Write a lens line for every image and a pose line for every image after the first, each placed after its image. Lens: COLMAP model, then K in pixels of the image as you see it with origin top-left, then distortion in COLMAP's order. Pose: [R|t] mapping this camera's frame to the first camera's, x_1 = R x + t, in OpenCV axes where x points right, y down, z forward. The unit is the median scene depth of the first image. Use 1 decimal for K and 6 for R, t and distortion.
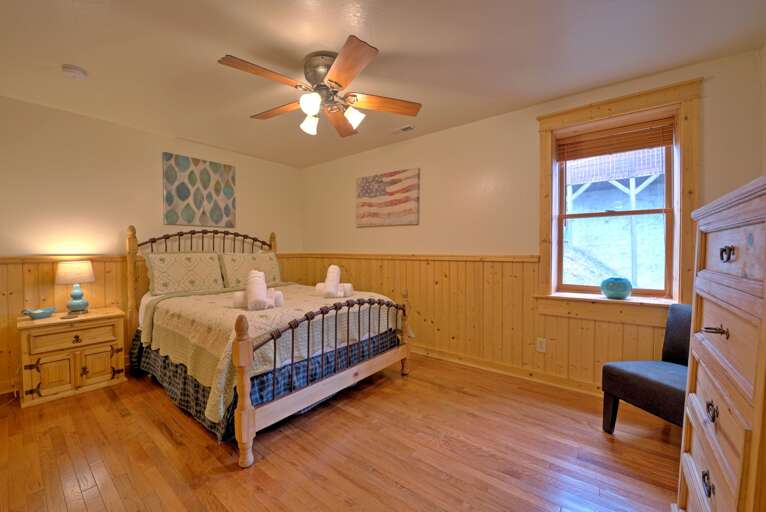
lens RADIAL K [[310.5, 0, 380.2], [0, 310.5, 256.5], [0, 0, 1]] dist [-0.004021, -0.000334]
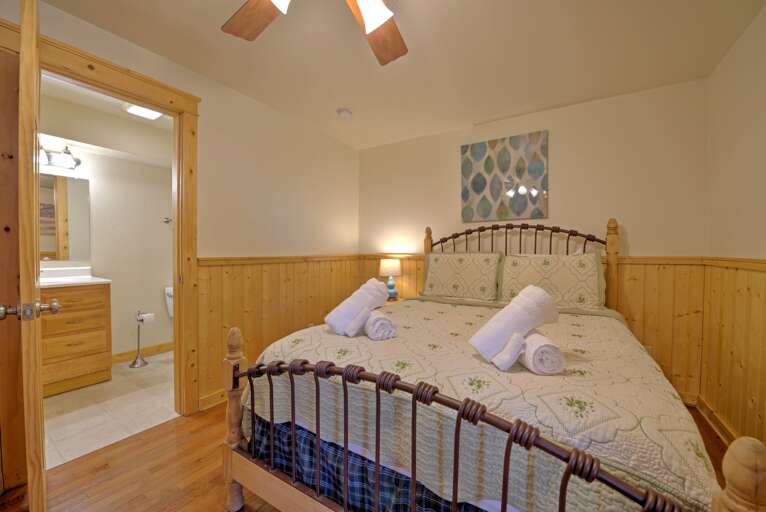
lens RADIAL K [[310.5, 0, 381.2], [0, 310.5, 257.9], [0, 0, 1]] dist [-0.004021, -0.000334]
pose [[0.107274, 0.026874, -0.993866, 0.212689], [-0.018257, 0.999519, 0.025056, -0.015342], [0.994062, 0.015457, 0.107713, 0.627695]]
